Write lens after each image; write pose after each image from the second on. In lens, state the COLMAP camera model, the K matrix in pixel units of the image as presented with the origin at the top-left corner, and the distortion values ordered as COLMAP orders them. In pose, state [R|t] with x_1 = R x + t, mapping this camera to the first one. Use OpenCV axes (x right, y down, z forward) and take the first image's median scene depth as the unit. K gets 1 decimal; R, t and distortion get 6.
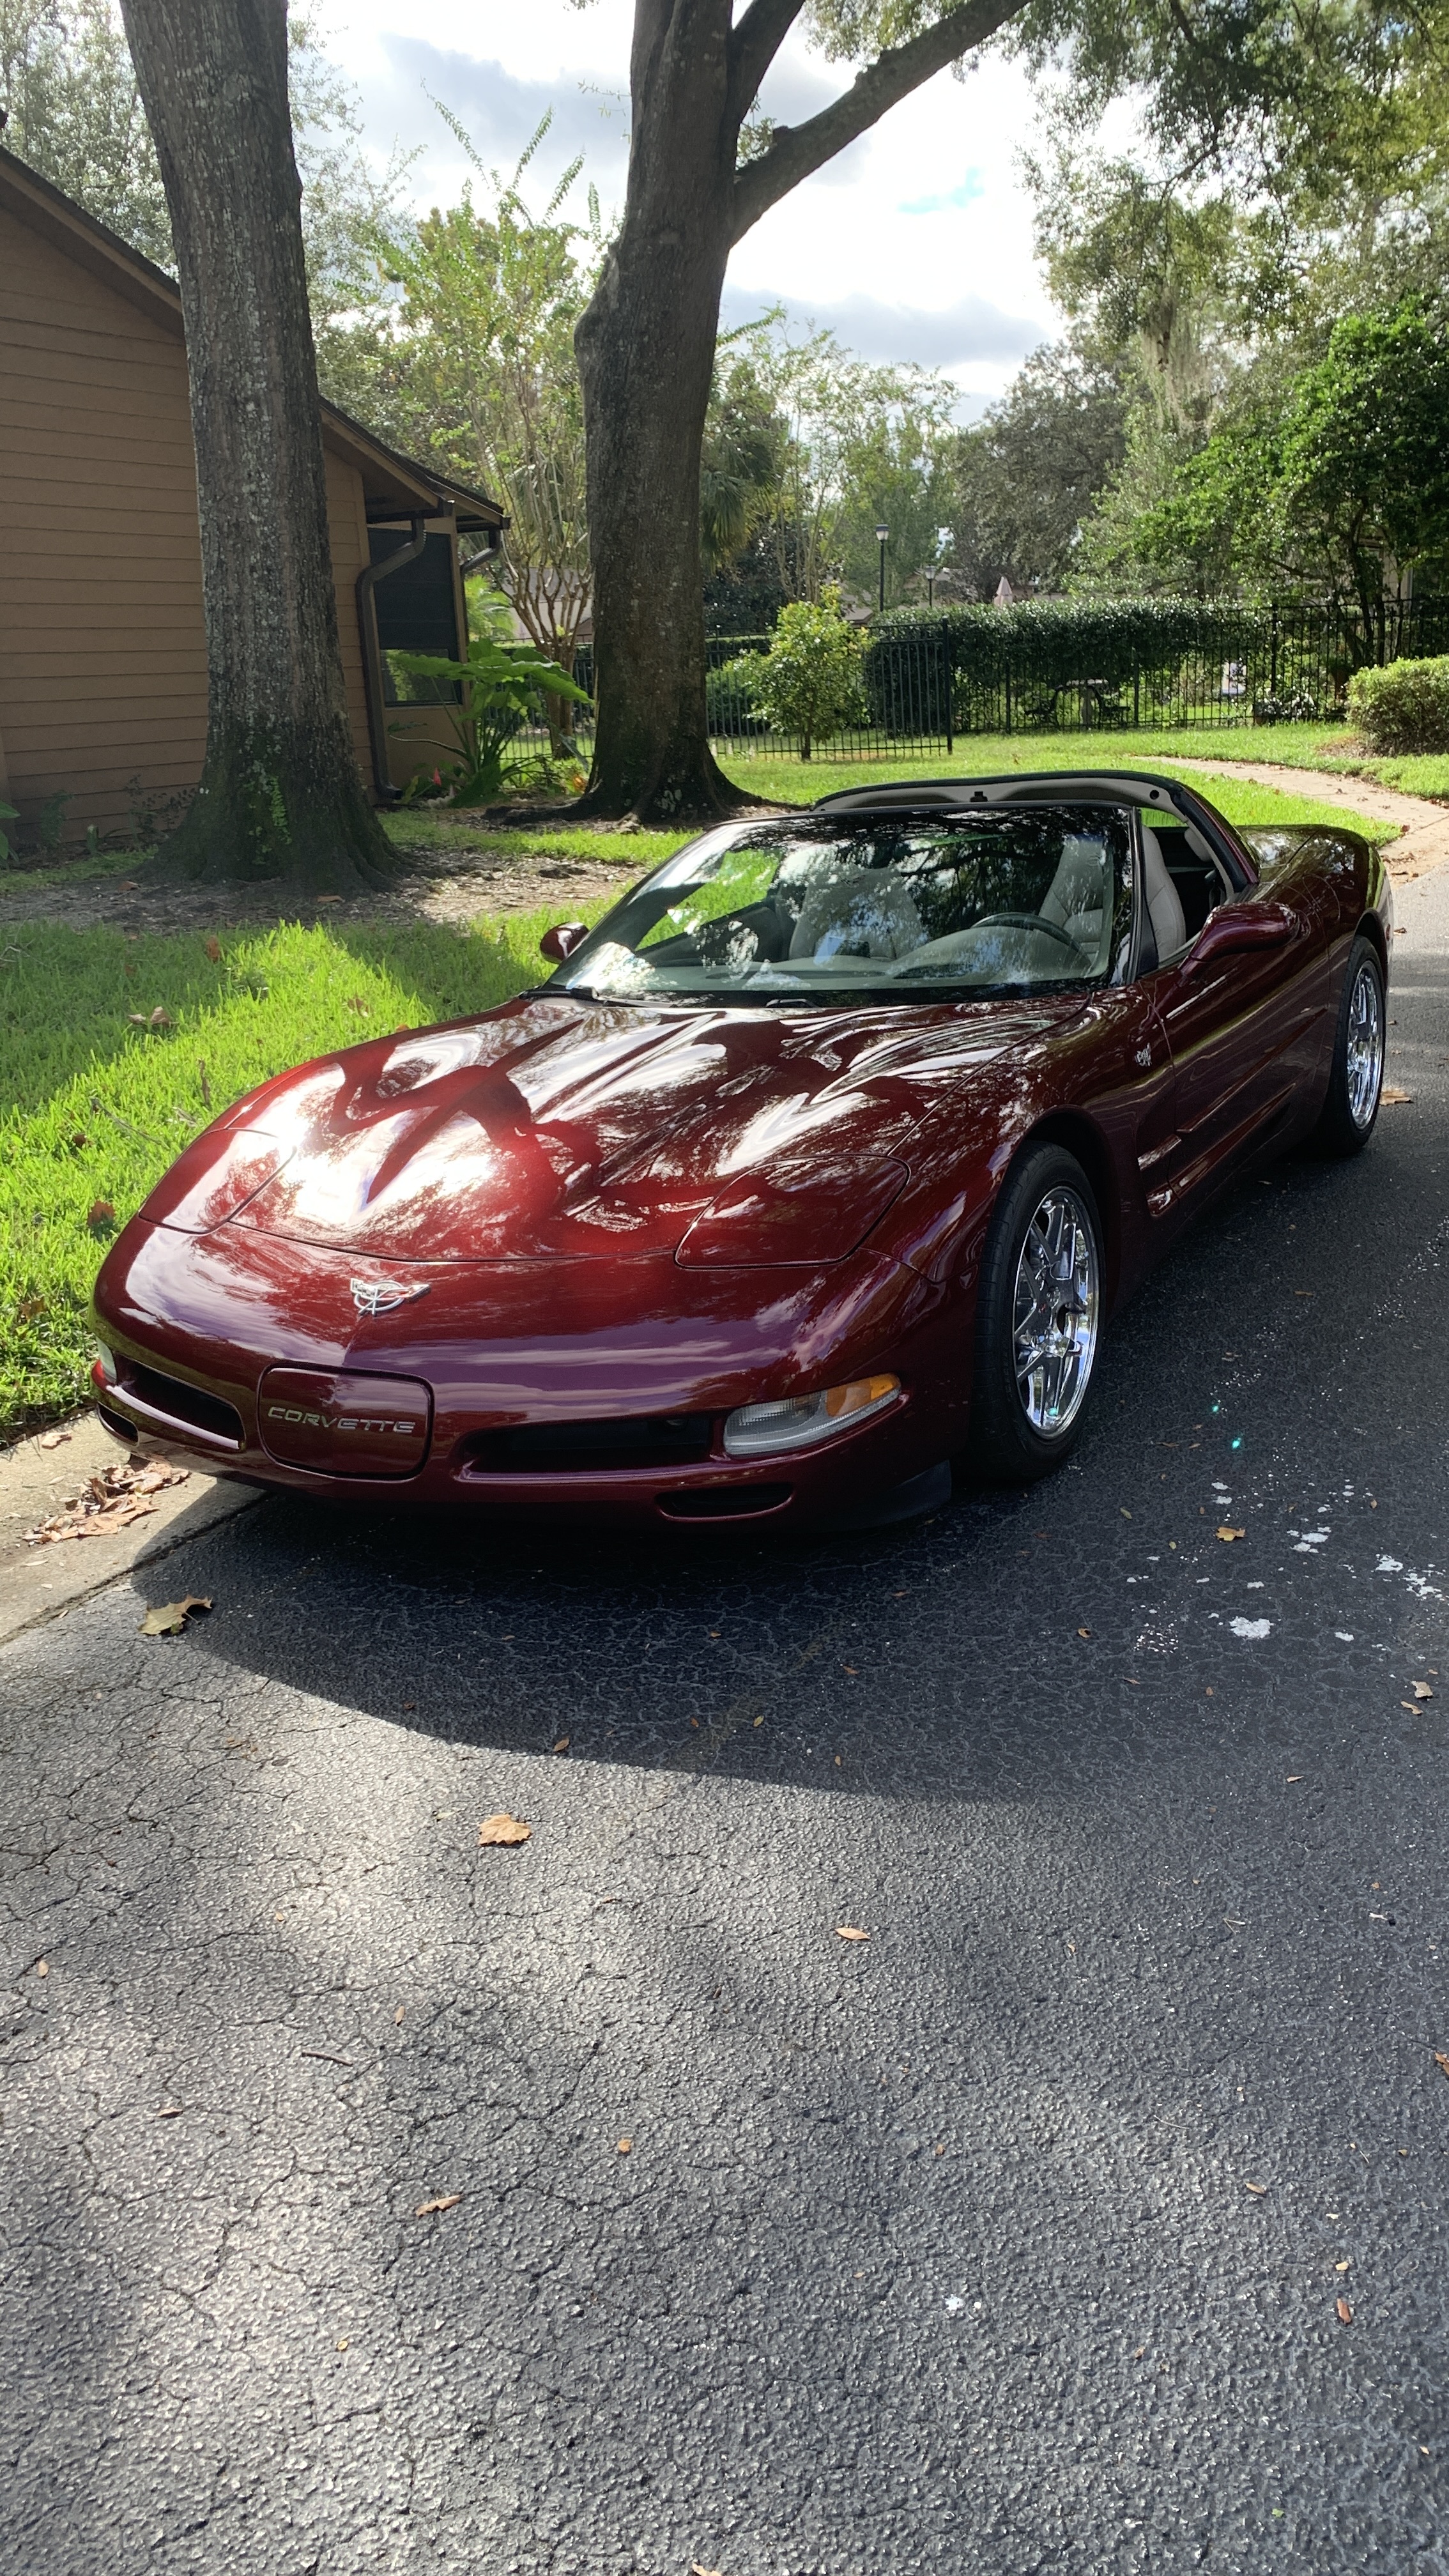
lens RADIAL K [[1953.4, 0, 727.7], [0, 1953.4, 1286.3], [0, 0, 1]] dist [-0.014954, -0.003407]
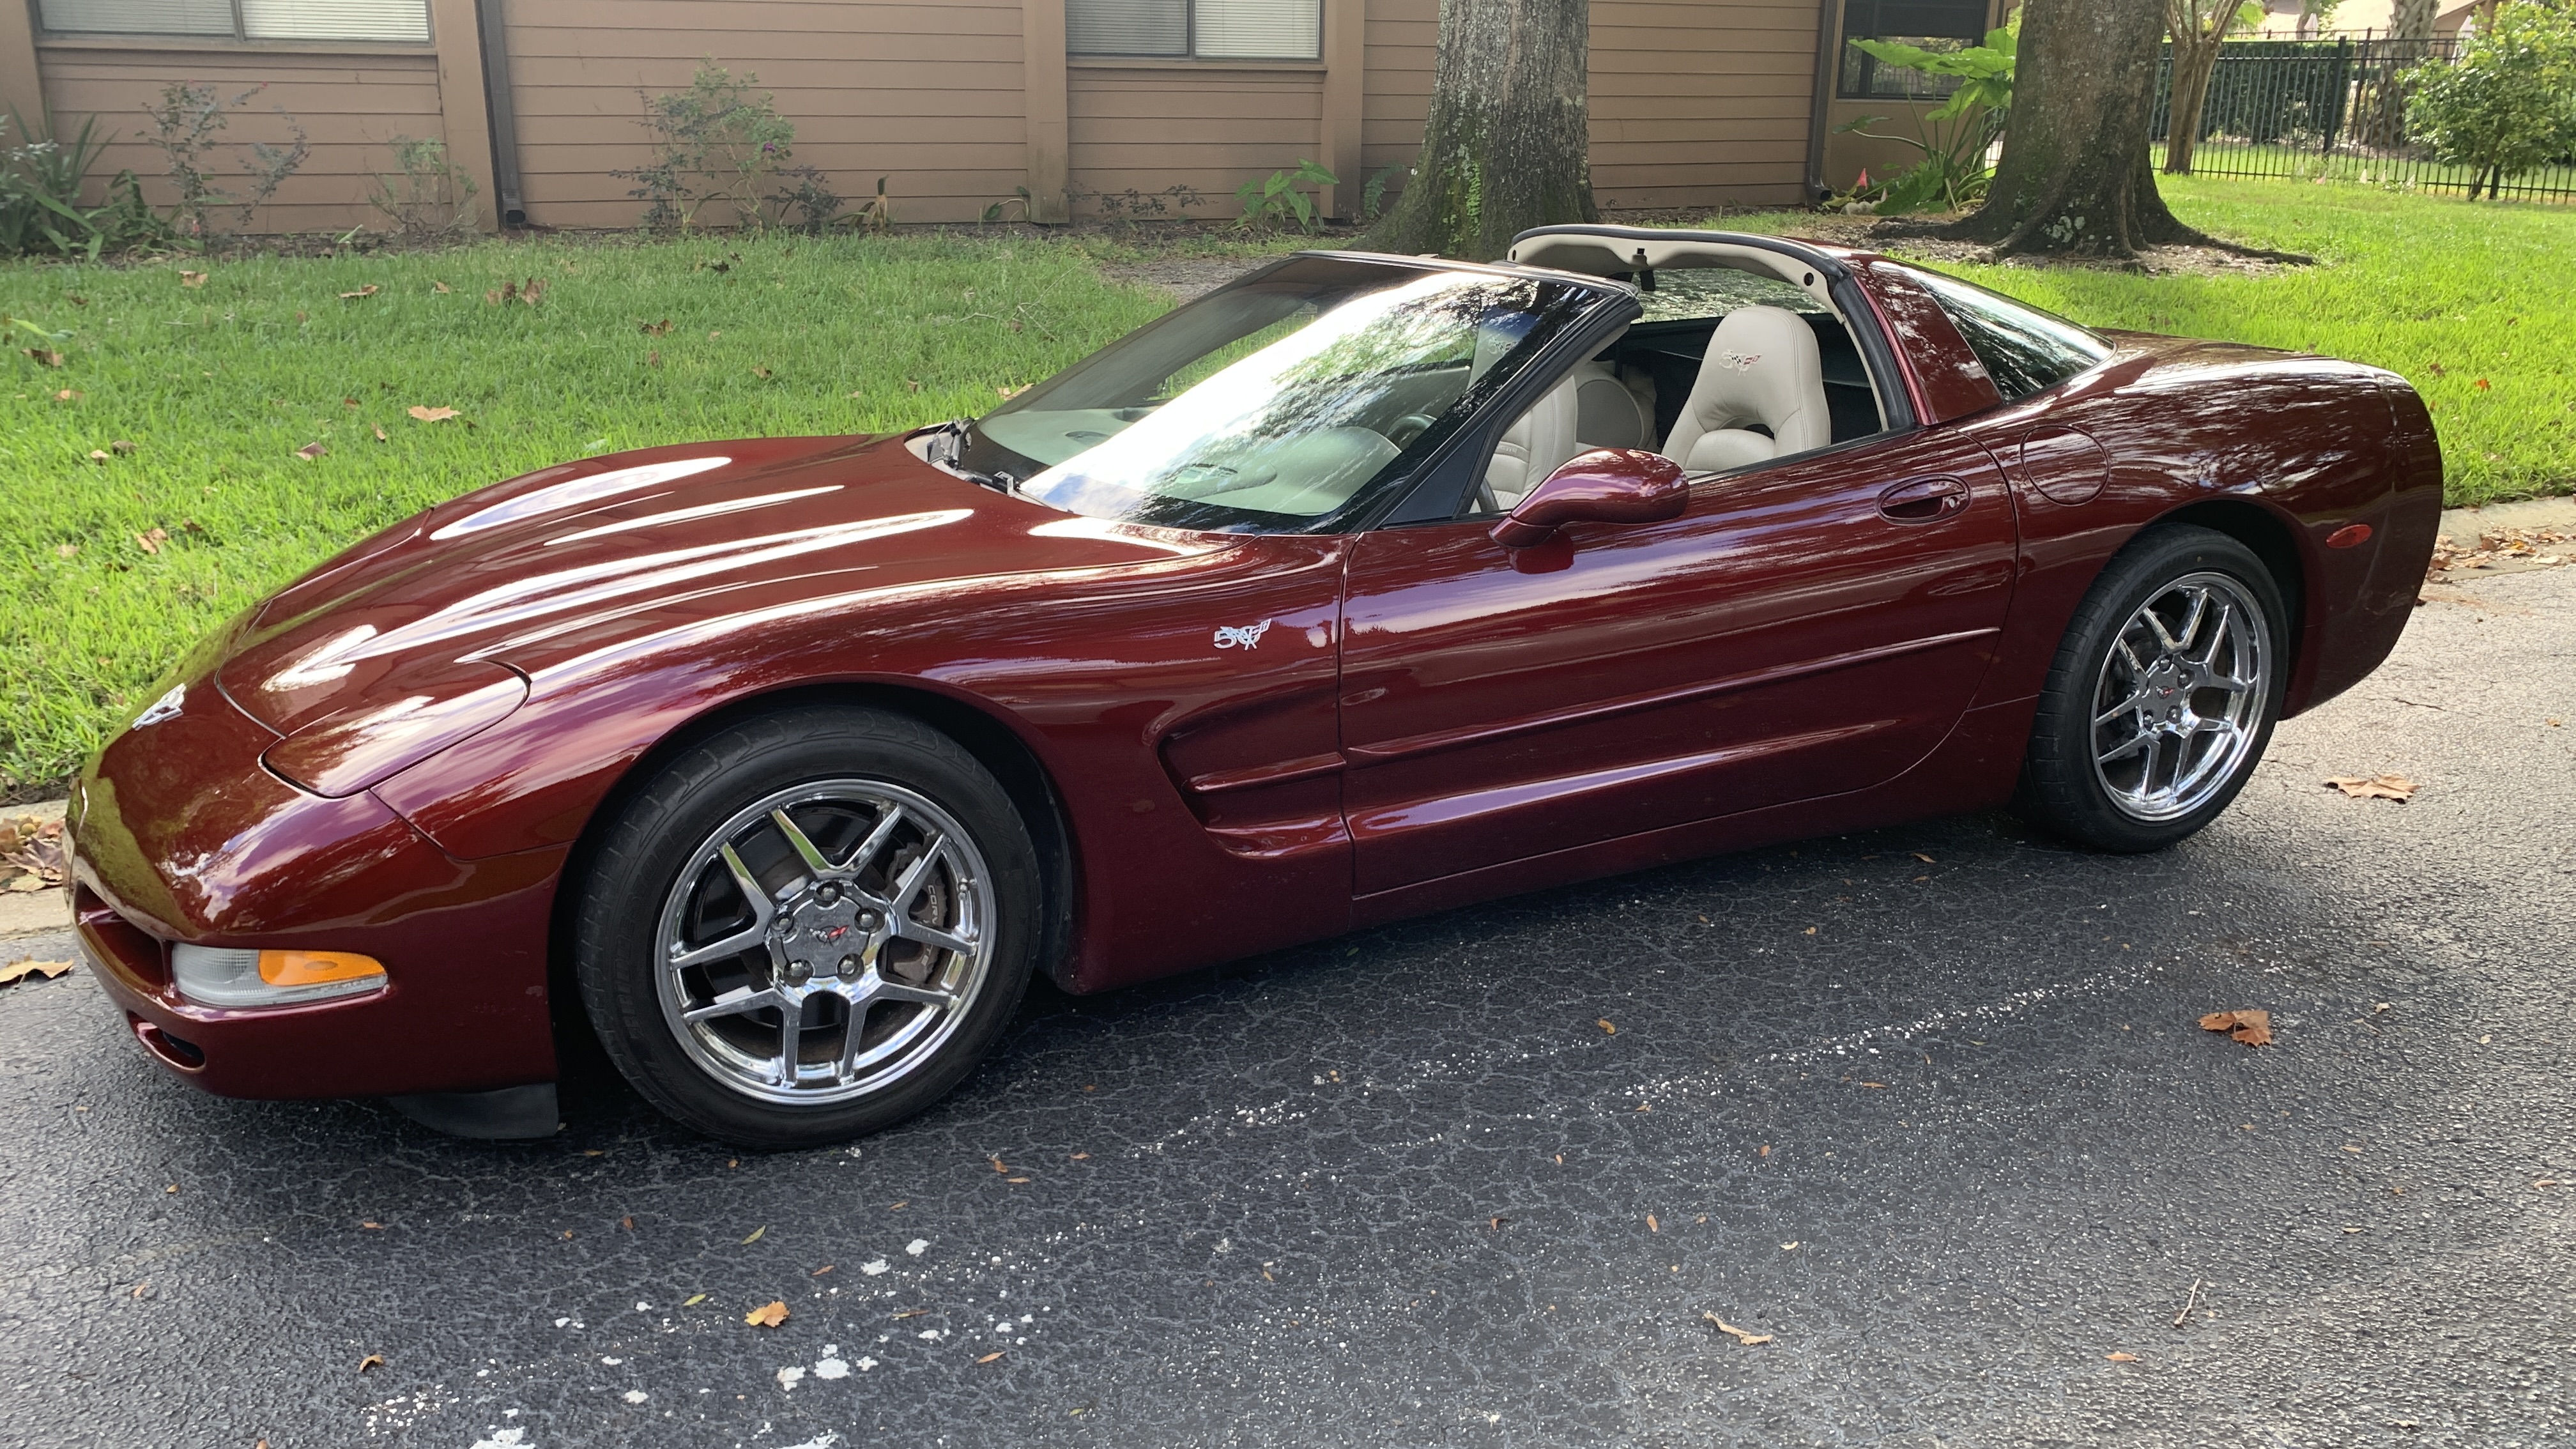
lens RADIAL K [[1953.4, 0, 1288.0], [0, 1953.4, 724.0], [0, 0, 1]] dist [-0.014954, -0.003407]
pose [[0.825332, 0.225180, -0.517804, 0.241167], [-0.209935, 0.973673, 0.088809, -0.061499], [0.524170, 0.035408, 0.850877, 0.159070]]
